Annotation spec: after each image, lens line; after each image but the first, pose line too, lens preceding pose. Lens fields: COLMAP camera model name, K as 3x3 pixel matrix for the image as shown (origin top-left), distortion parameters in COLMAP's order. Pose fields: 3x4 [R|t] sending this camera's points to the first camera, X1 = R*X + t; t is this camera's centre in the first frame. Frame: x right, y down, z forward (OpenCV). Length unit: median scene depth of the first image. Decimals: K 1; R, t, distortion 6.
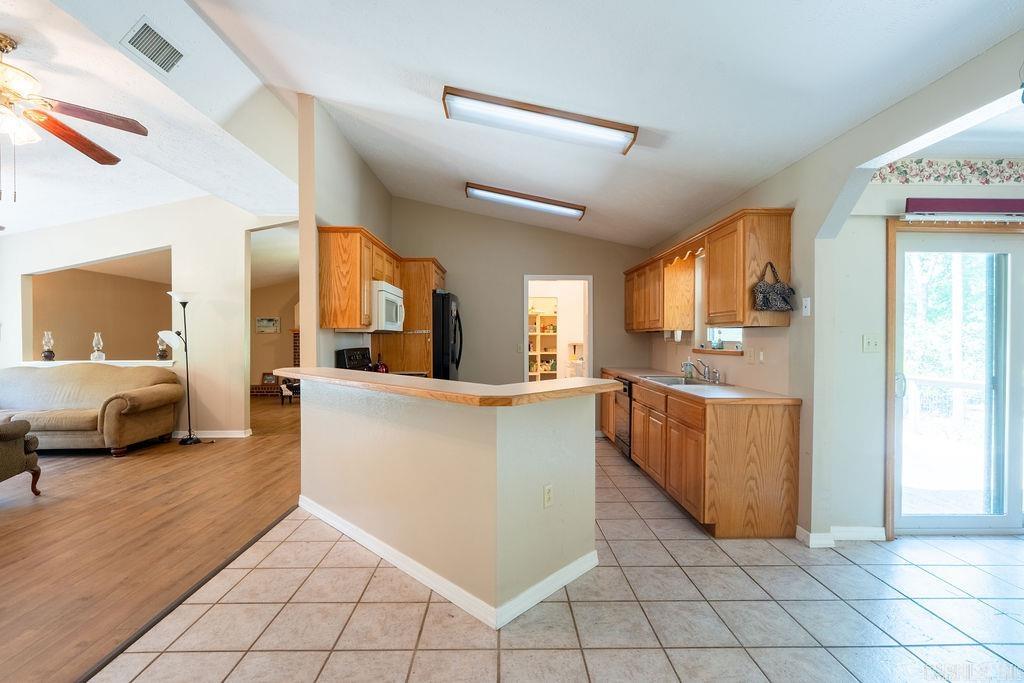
lens RADIAL K [[458.2, 0, 512.1], [0, 458.2, 342.5], [0, 0, 1]] dist [-0.004062, 0.000804]
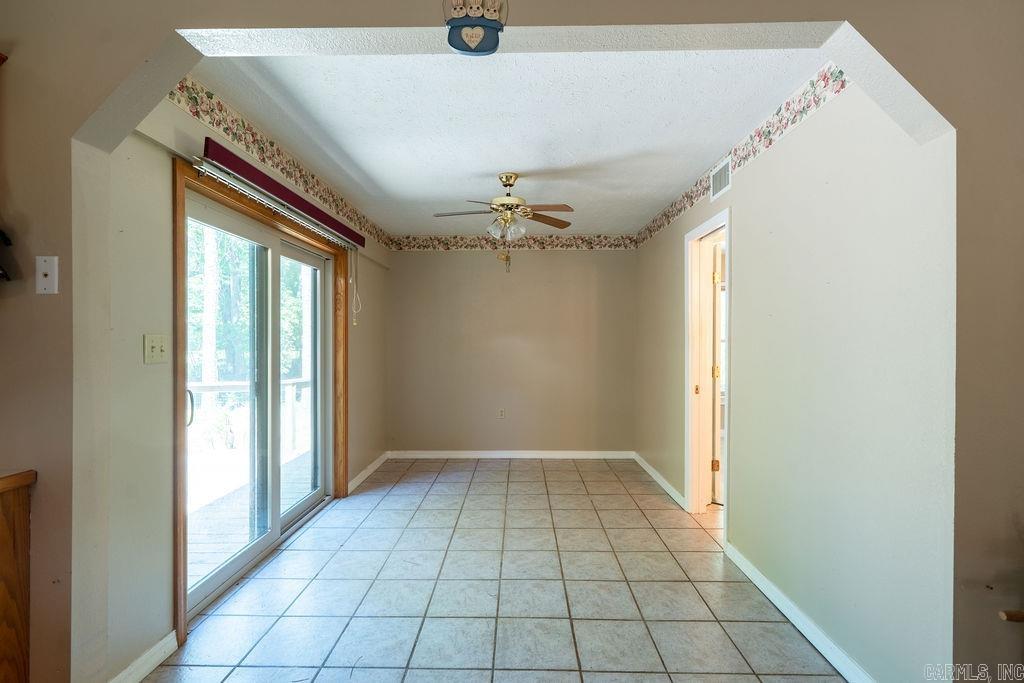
lens RADIAL K [[458.2, 0, 513.8], [0, 458.2, 338.6], [0, 0, 1]] dist [-0.004062, 0.000804]
pose [[0.046167, -0.002718, 0.998930, 0.185759], [0.008686, 0.999960, 0.002319, -0.008416], [-0.998896, 0.008570, 0.046189, 0.480662]]
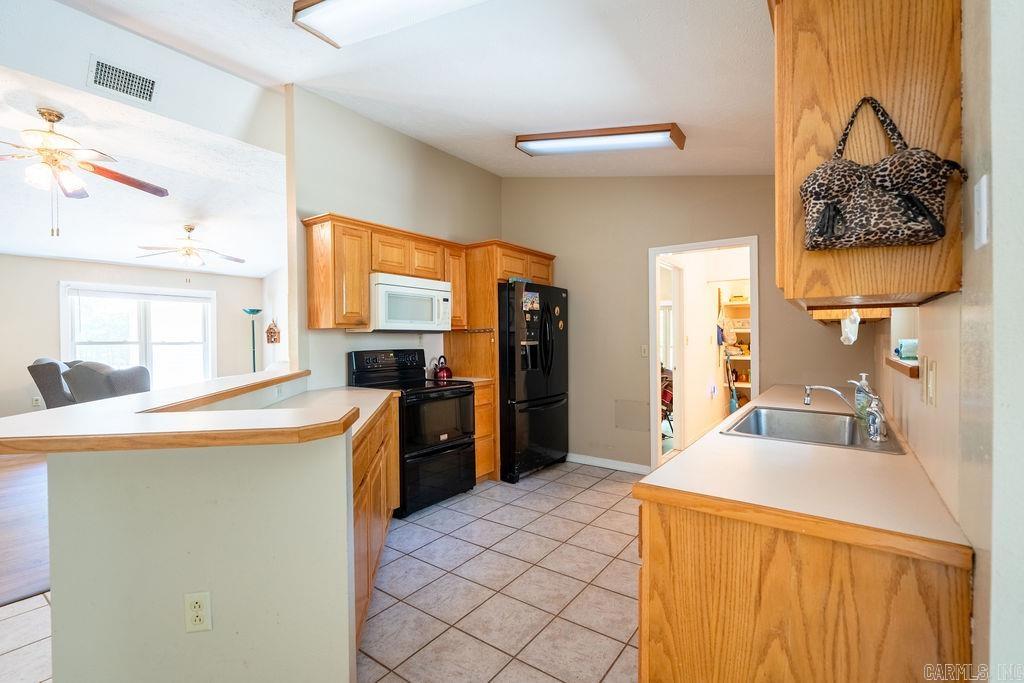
lens RADIAL K [[458.2, 0, 512.9], [0, 458.2, 341.5], [0, 0, 1]] dist [-0.004062, 0.000804]
pose [[0.793522, -0.002787, -0.608535, 0.578007], [0.001649, 0.999996, -0.002431, -0.002406], [0.608539, 0.000926, 0.793523, 0.608421]]
